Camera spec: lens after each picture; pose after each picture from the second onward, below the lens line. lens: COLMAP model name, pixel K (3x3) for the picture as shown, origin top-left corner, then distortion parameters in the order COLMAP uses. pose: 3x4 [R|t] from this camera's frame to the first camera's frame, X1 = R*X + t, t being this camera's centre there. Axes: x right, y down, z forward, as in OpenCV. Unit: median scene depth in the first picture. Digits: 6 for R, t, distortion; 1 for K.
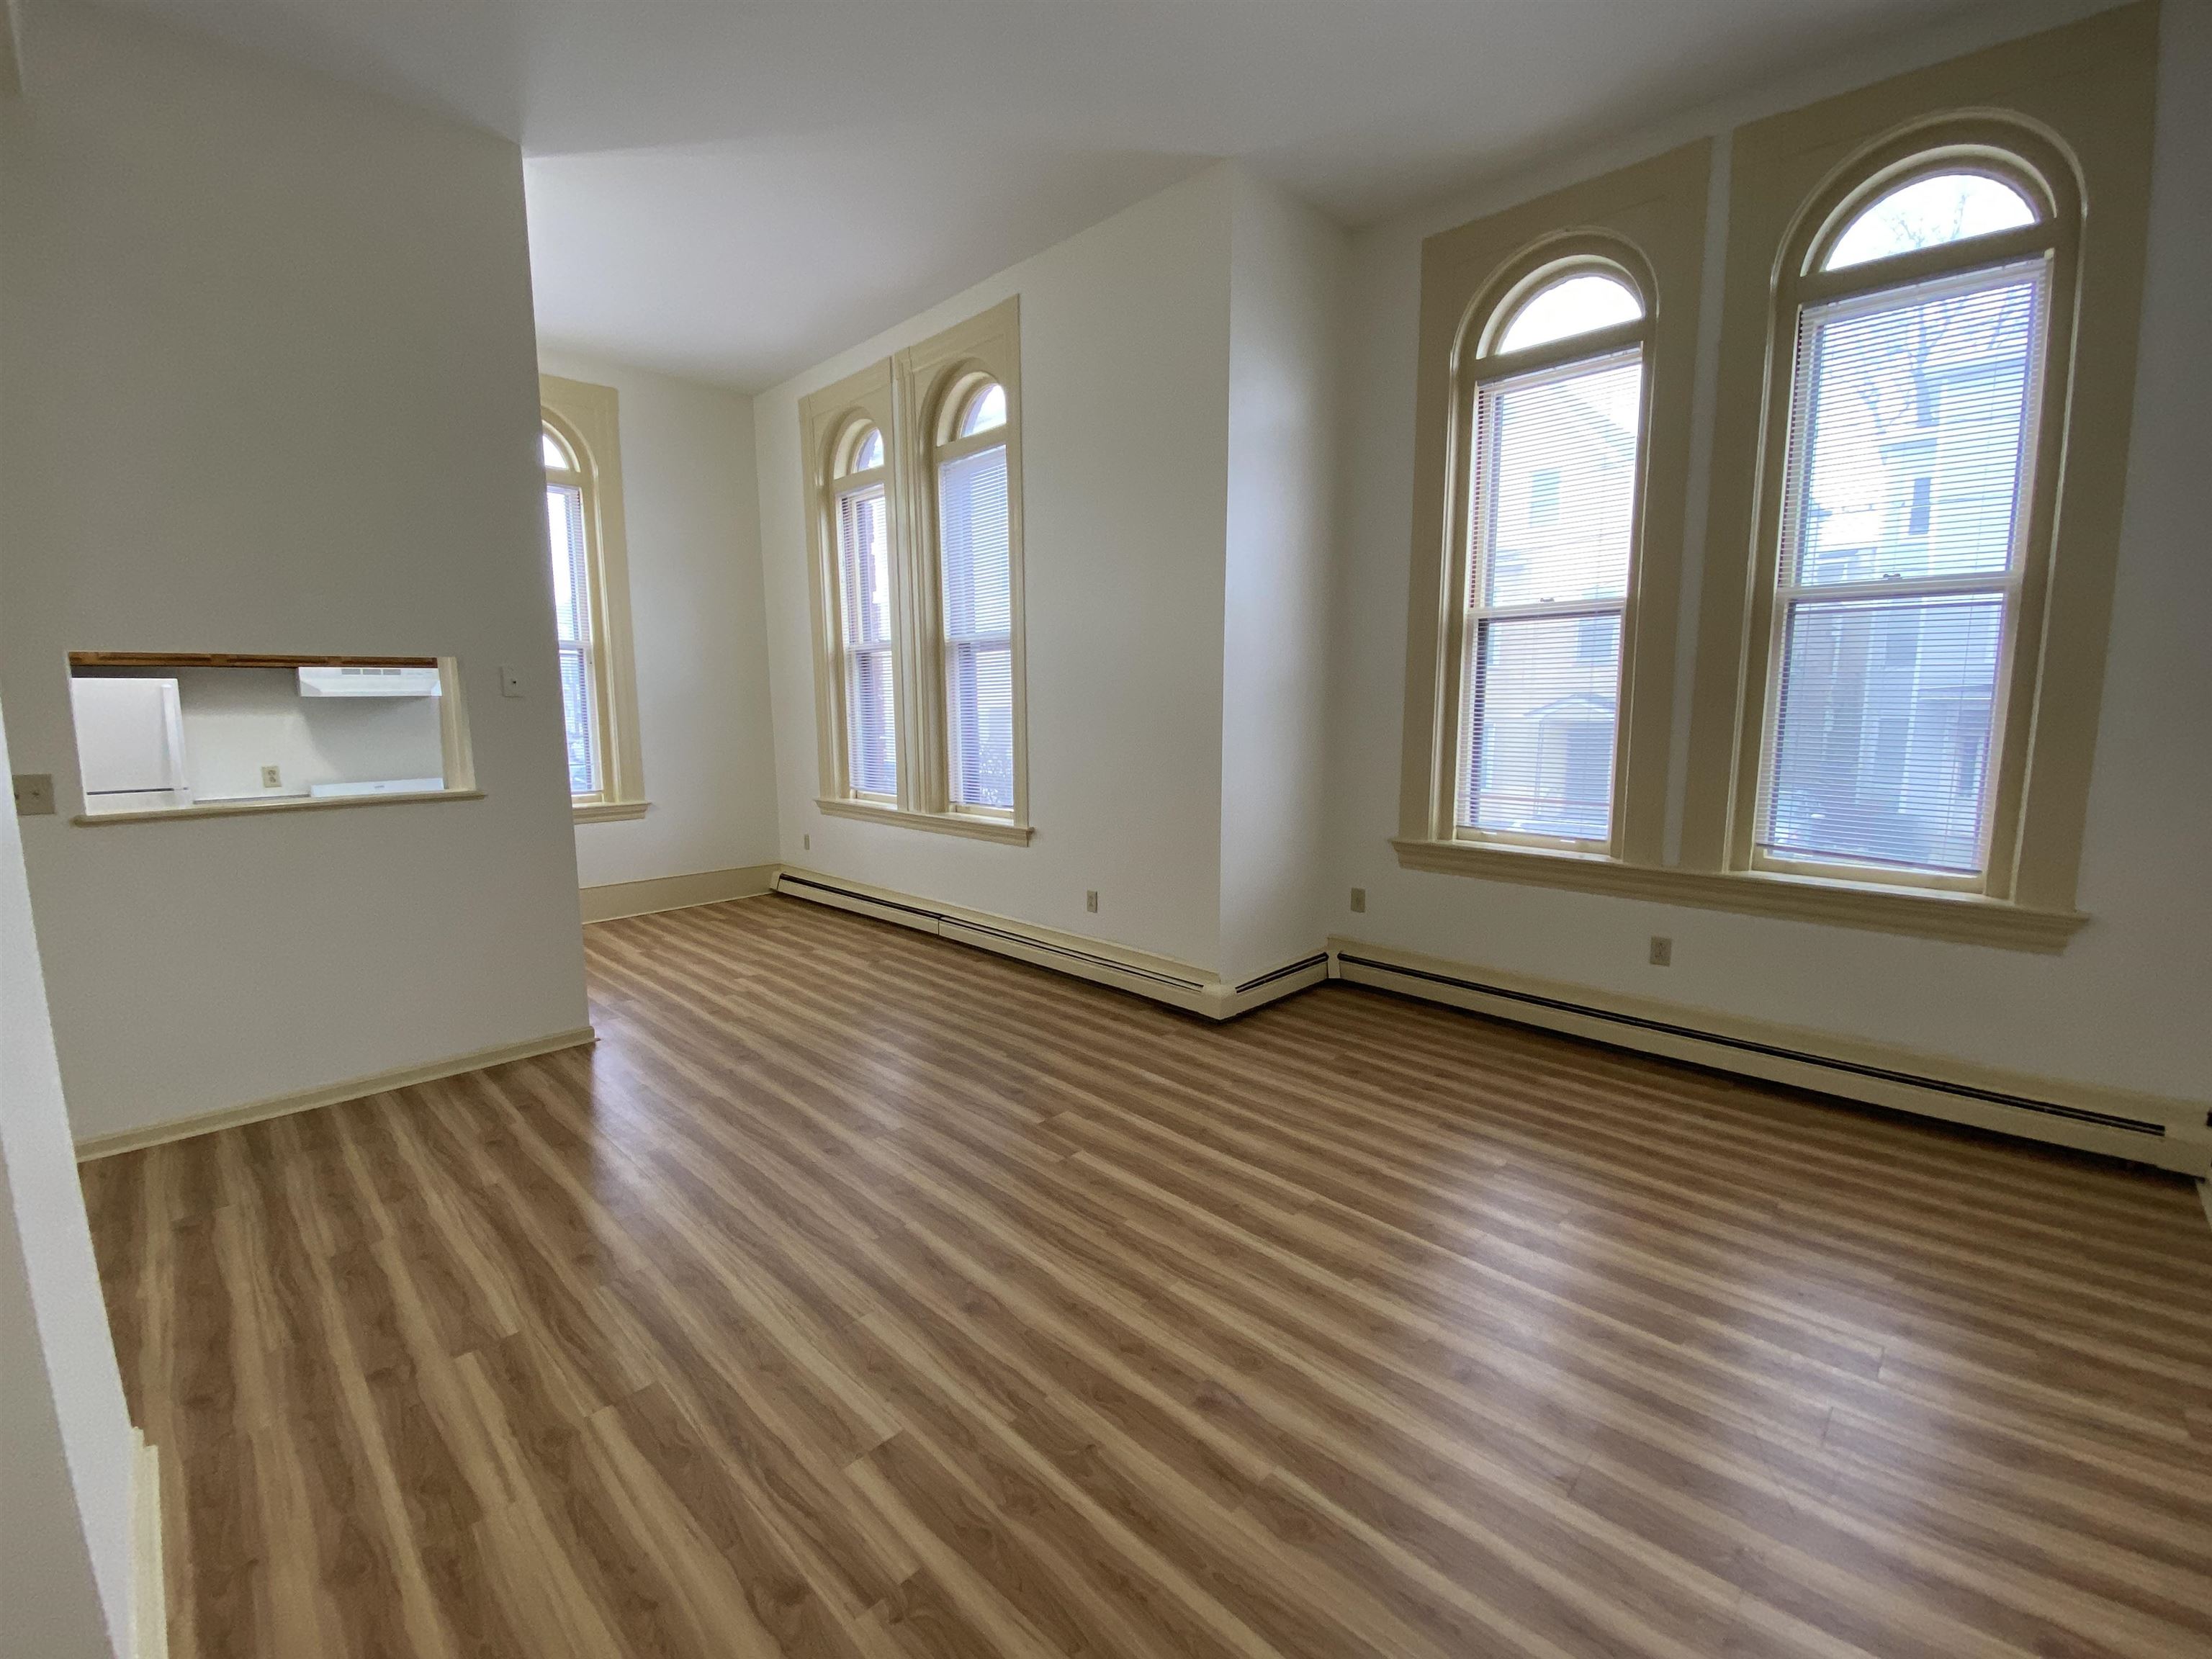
lens RADIAL K [[917.7, 0, 1104.5], [0, 917.7, 821.8], [0, 0, 1]] dist [0.022712, -0.021535]
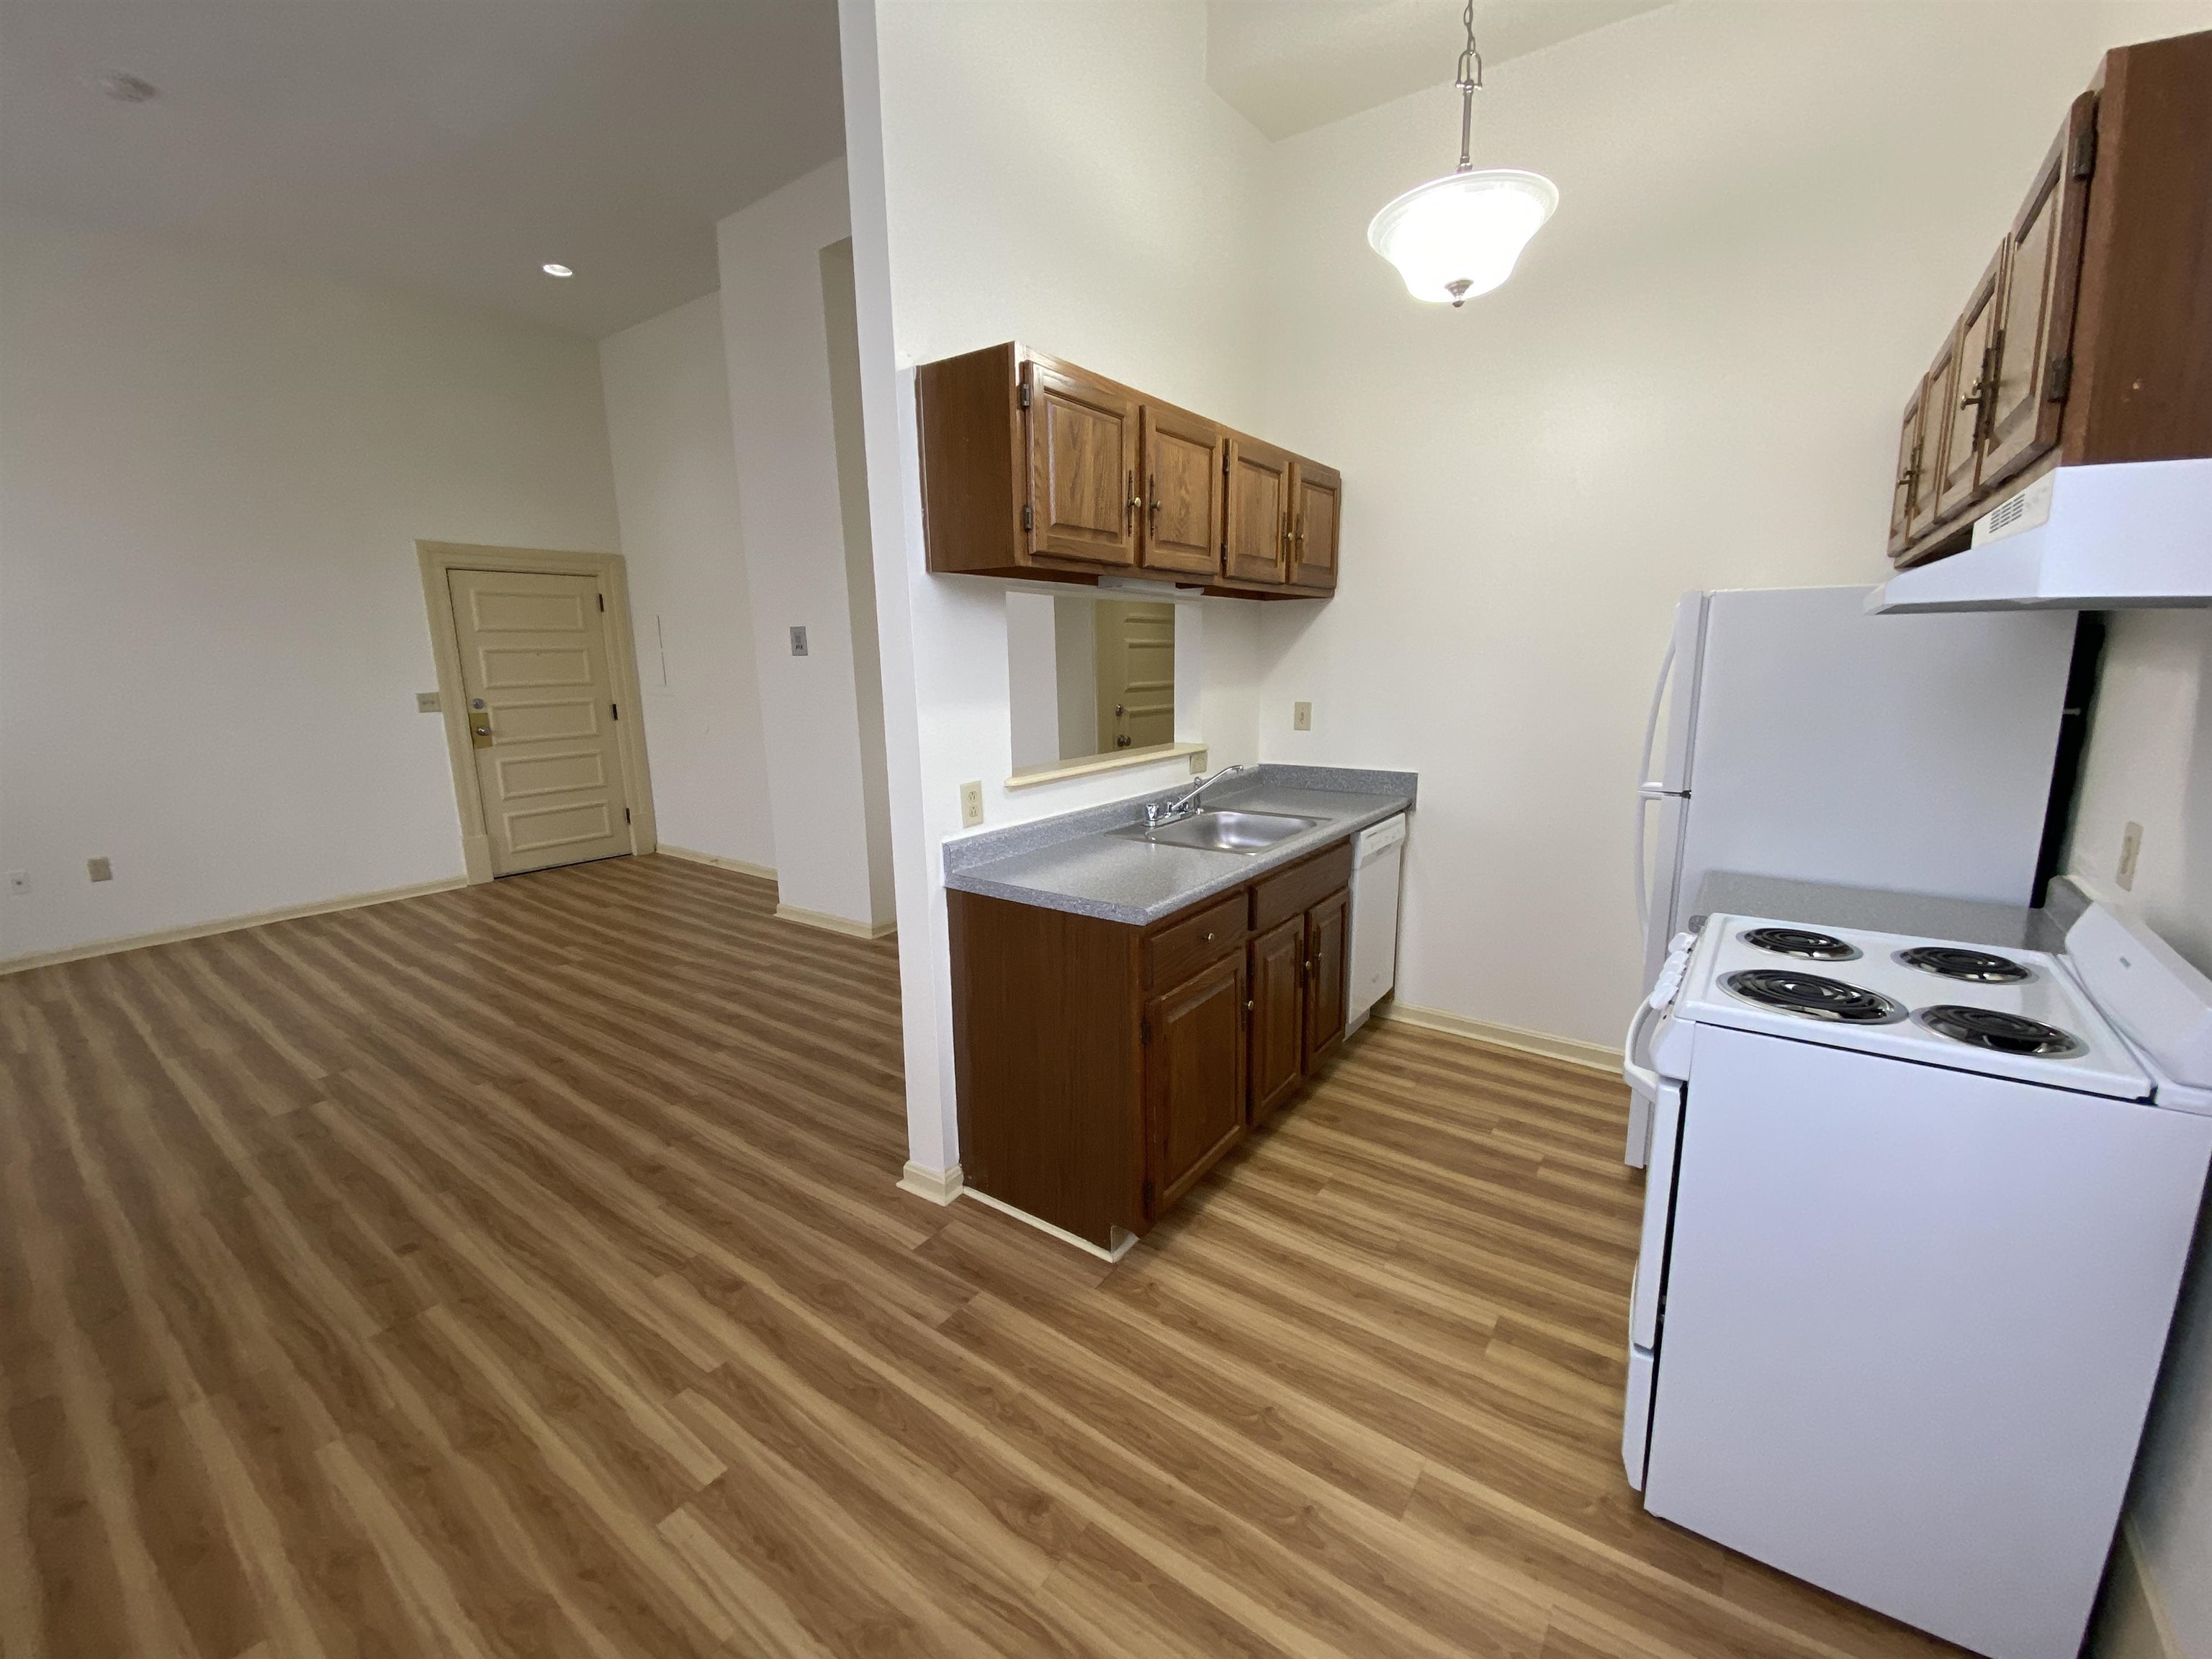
lens RADIAL K [[894.6, 0, 1100.5], [0, 894.6, 825.6], [0, 0, 1]] dist [0.021601, -0.020862]
pose [[-0.989945, 0.046864, -0.133466, -0.730989], [0.002181, 0.948469, 0.316861, -0.234658], [0.141438, 0.313384, -0.939034, 1.815553]]
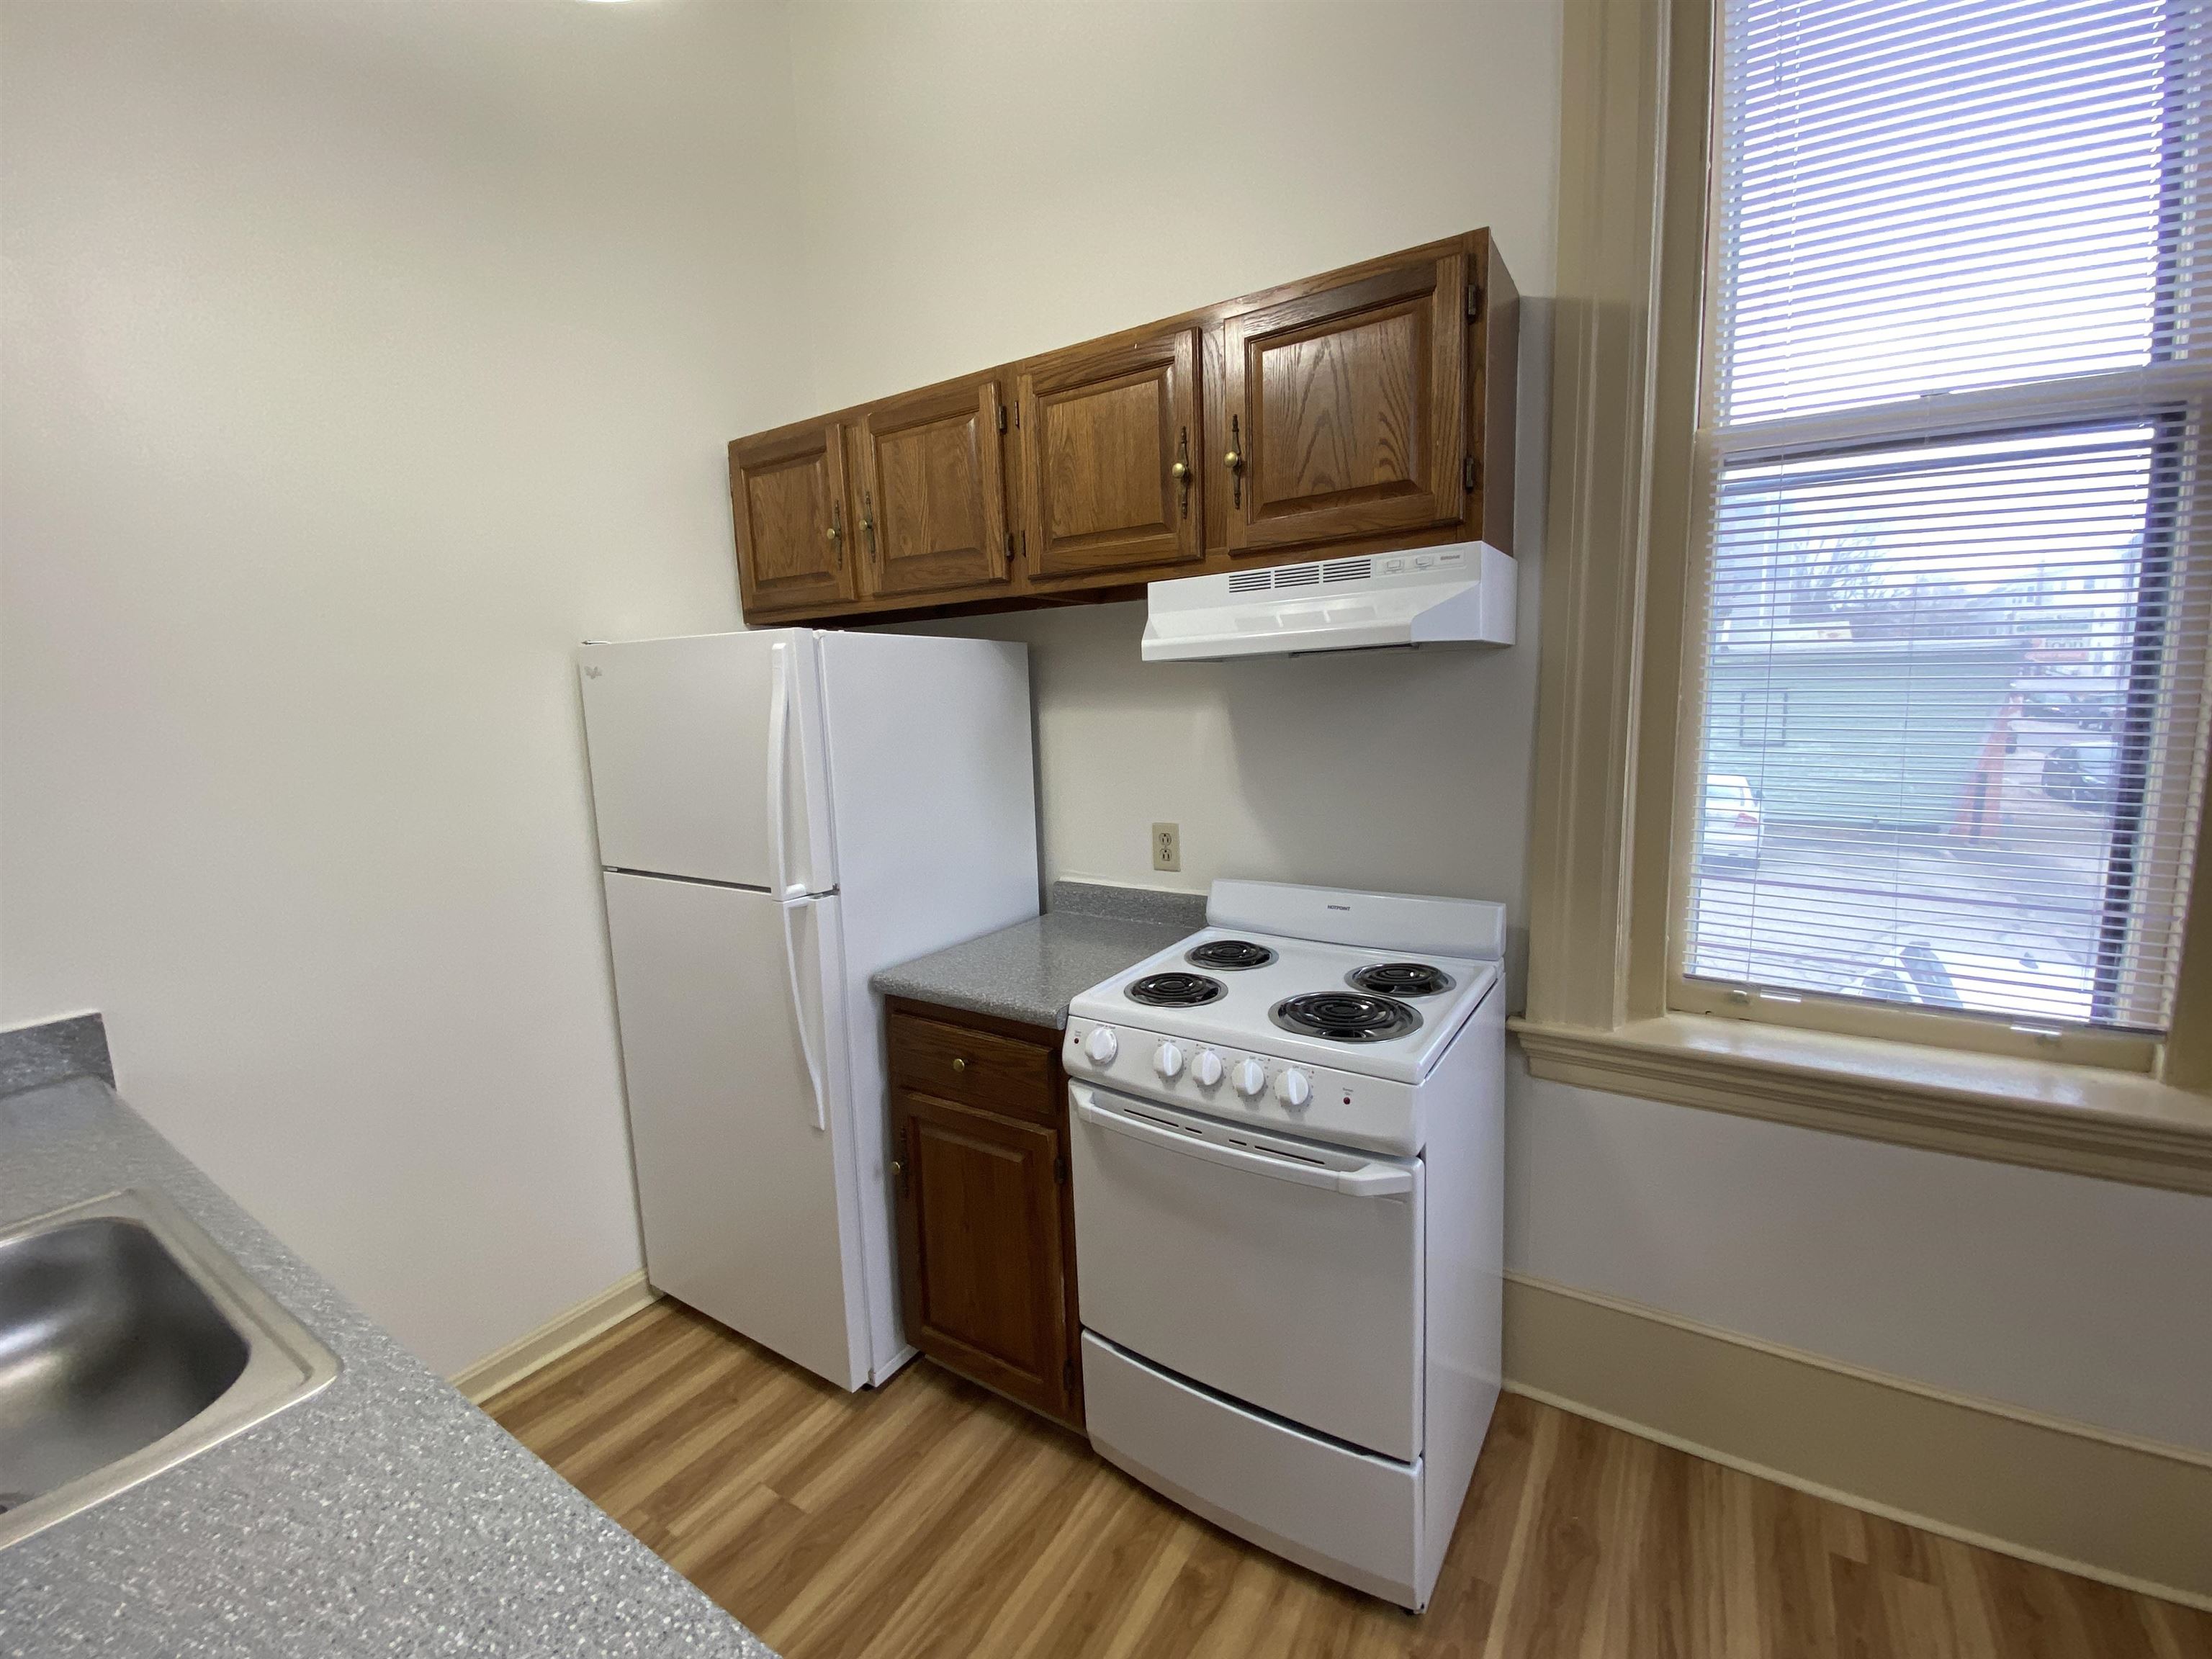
lens RADIAL K [[917.7, 0, 1104.5], [0, 917.7, 821.8], [0, 0, 1]] dist [0.022712, -0.021535]
pose [[0.198878, 0.129384, -0.971446, -0.712917], [-0.093821, 0.989208, 0.112542, -0.159055], [0.975523, 0.068760, 0.208871, 1.288355]]
